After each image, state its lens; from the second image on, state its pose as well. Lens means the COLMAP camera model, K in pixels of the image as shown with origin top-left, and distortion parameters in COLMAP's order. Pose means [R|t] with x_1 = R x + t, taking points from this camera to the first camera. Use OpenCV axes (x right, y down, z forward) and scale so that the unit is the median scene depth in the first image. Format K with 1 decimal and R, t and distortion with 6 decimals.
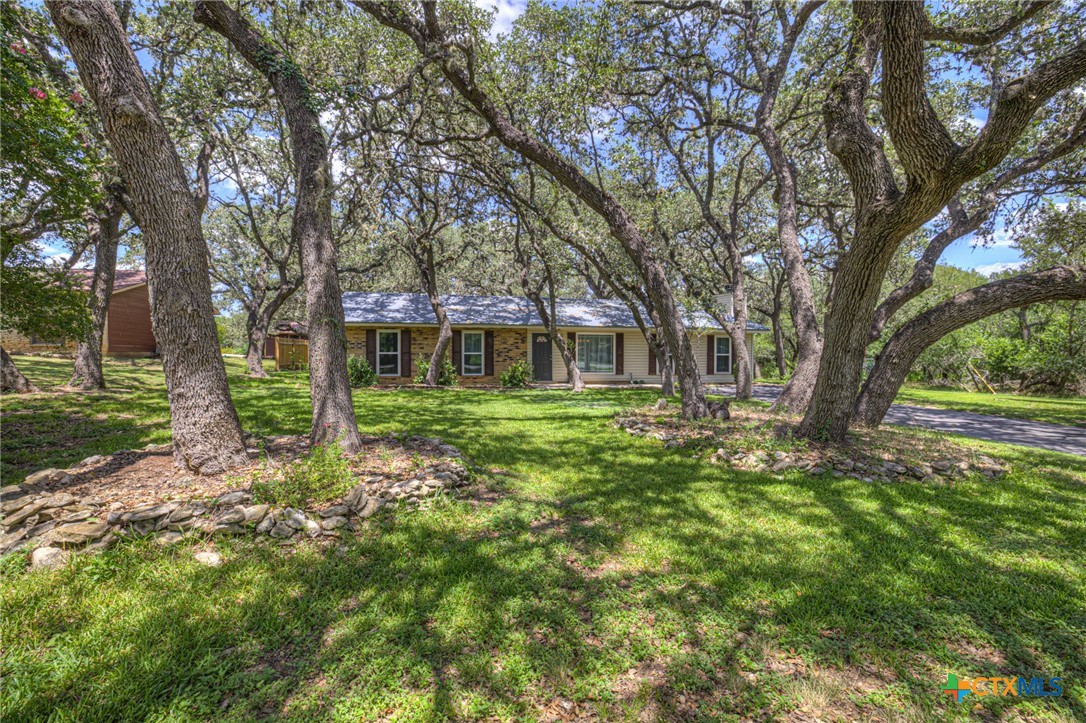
lens RADIAL K [[465.3, 0, 538.9], [0, 465.3, 361.7], [0, 0, 1]] dist [-0.038603, 0.010358]
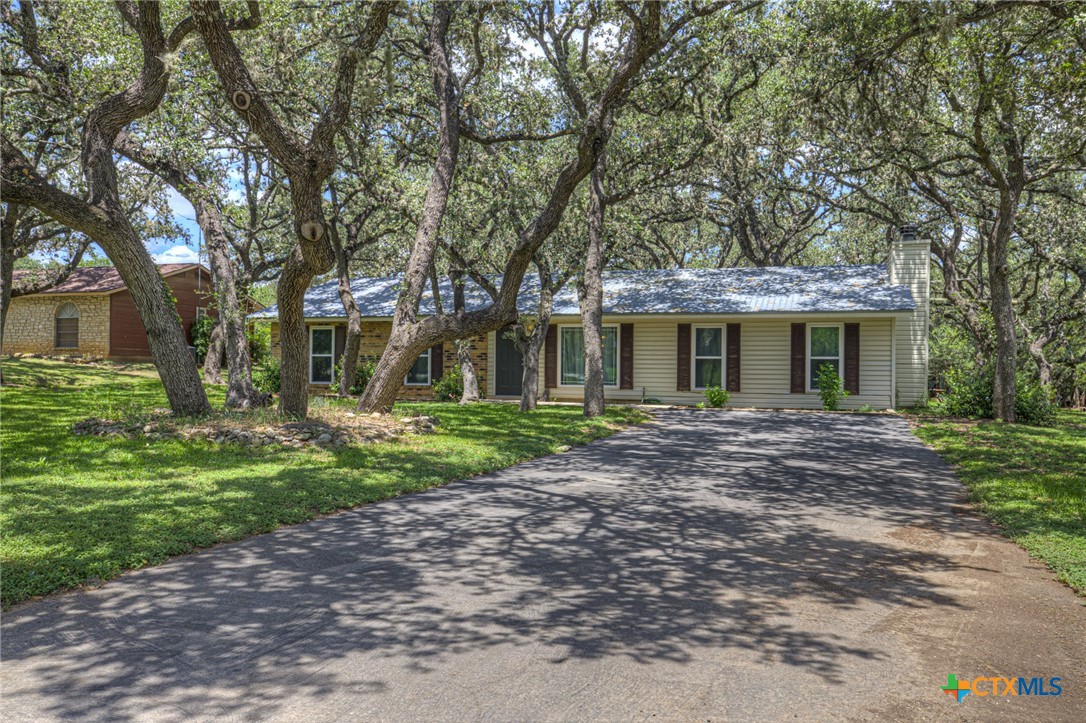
lens RADIAL K [[896.2, 0, 543.7], [0, 896.2, 359.4], [0, 0, 1]] dist [0.035690, 0.029914]
pose [[0.848130, -0.002535, -0.529781, 0.772031], [-0.016249, 0.999394, -0.030795, 0.028281], [0.529538, 0.034726, 0.847575, -0.101761]]
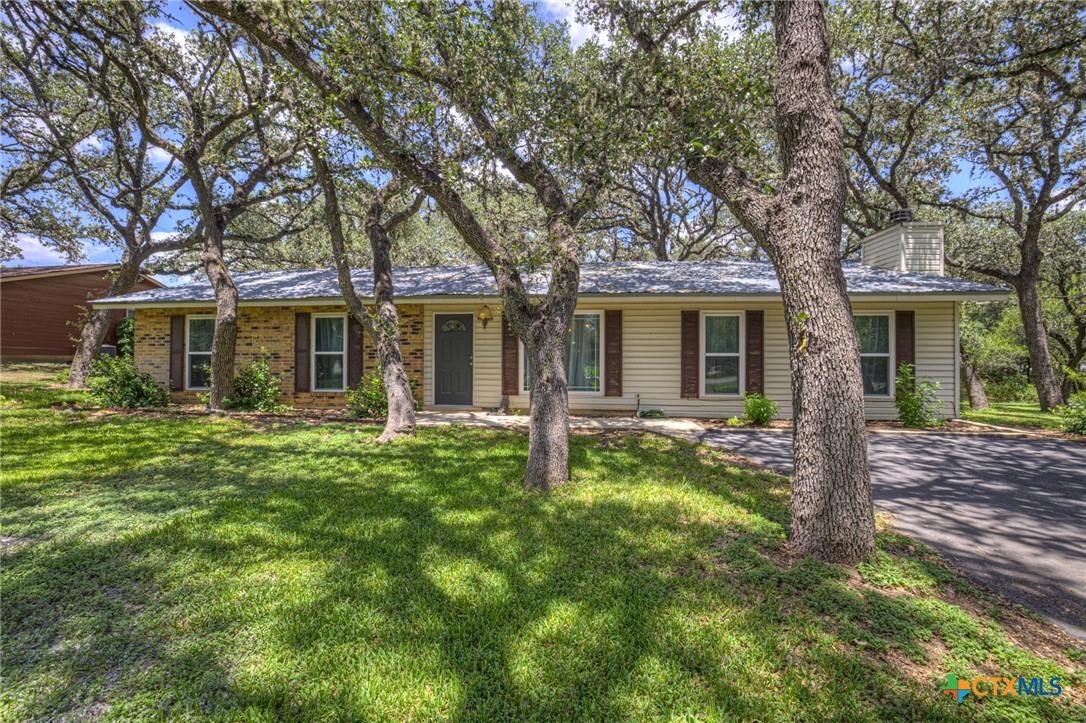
lens RADIAL K [[465.3, 0, 540.9], [0, 465.3, 359.8], [0, 0, 1]] dist [-0.038603, 0.010358]
pose [[0.939351, -0.003431, -0.342940, 0.286079], [-0.006584, 0.999585, -0.028033, 0.004041], [0.342894, 0.028591, 0.938939, 0.554754]]
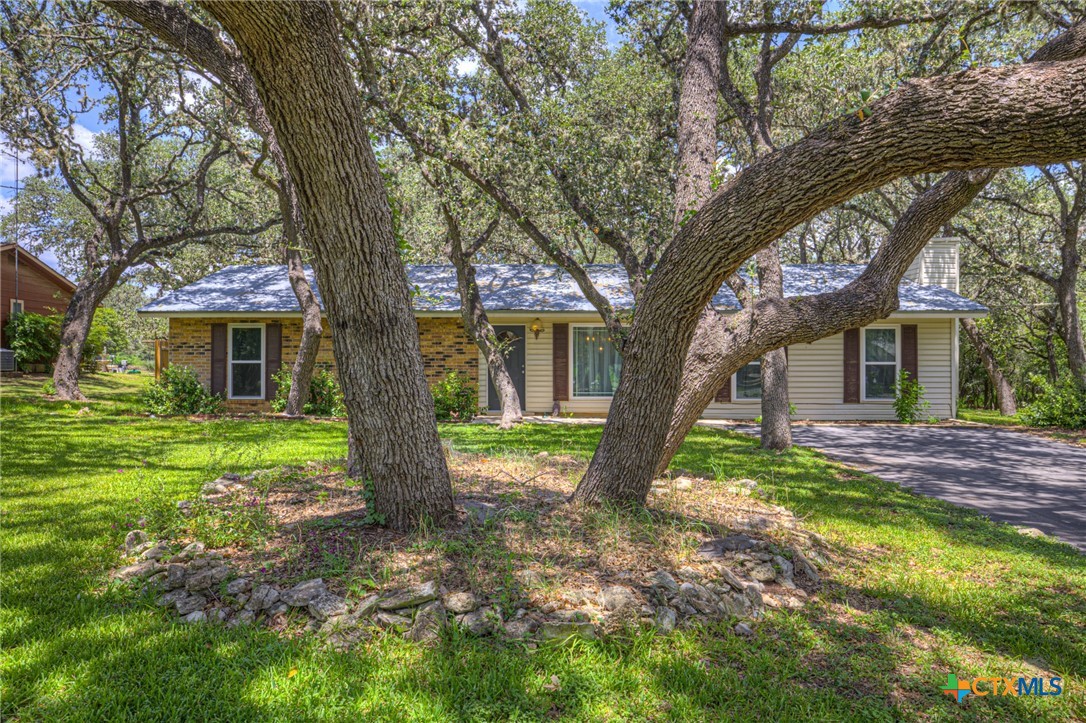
lens RADIAL K [[803.5, 0, 541.6], [0, 803.5, 359.4], [0, 0, 1]] dist [0.021663, -0.002893]
pose [[0.964002, -0.006183, -0.265823, 0.313259], [-0.002866, 0.999430, -0.033640, 0.012069], [0.265880, 0.033191, 0.963435, 0.077042]]
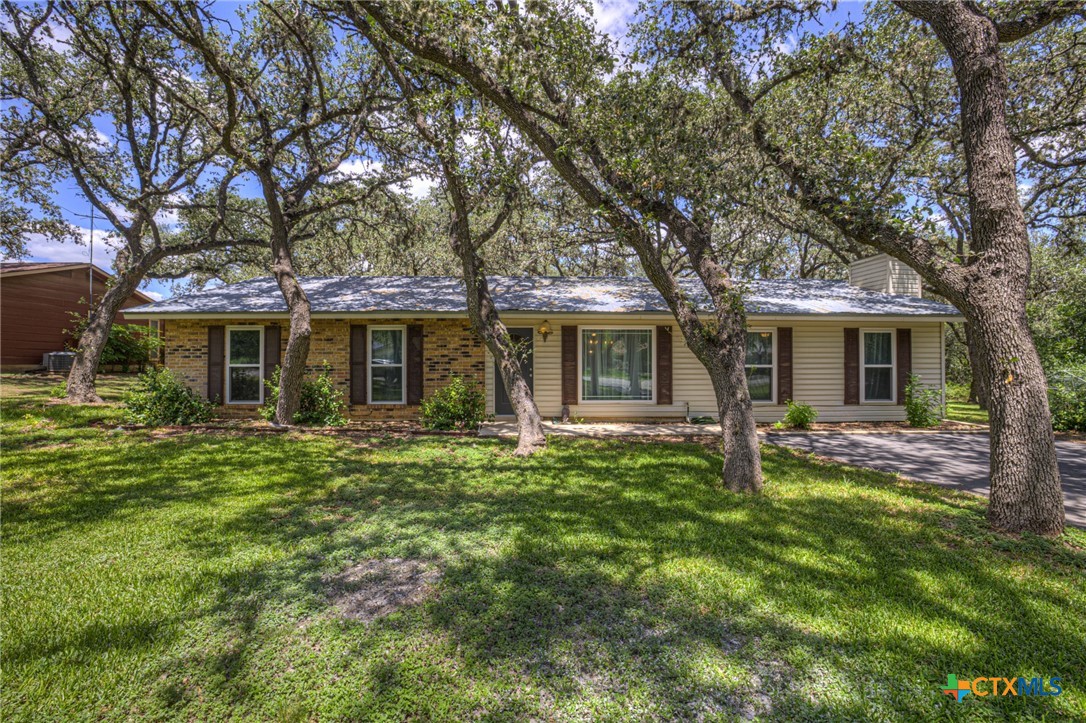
lens RADIAL K [[465.3, 0, 537.9], [0, 465.3, 362.8], [0, 0, 1]] dist [-0.038603, 0.010358]
pose [[0.976761, -0.005104, -0.214269, 0.156172], [0.000024, 0.999719, -0.023707, -0.007673], [0.214330, 0.023151, 0.976487, 0.481168]]
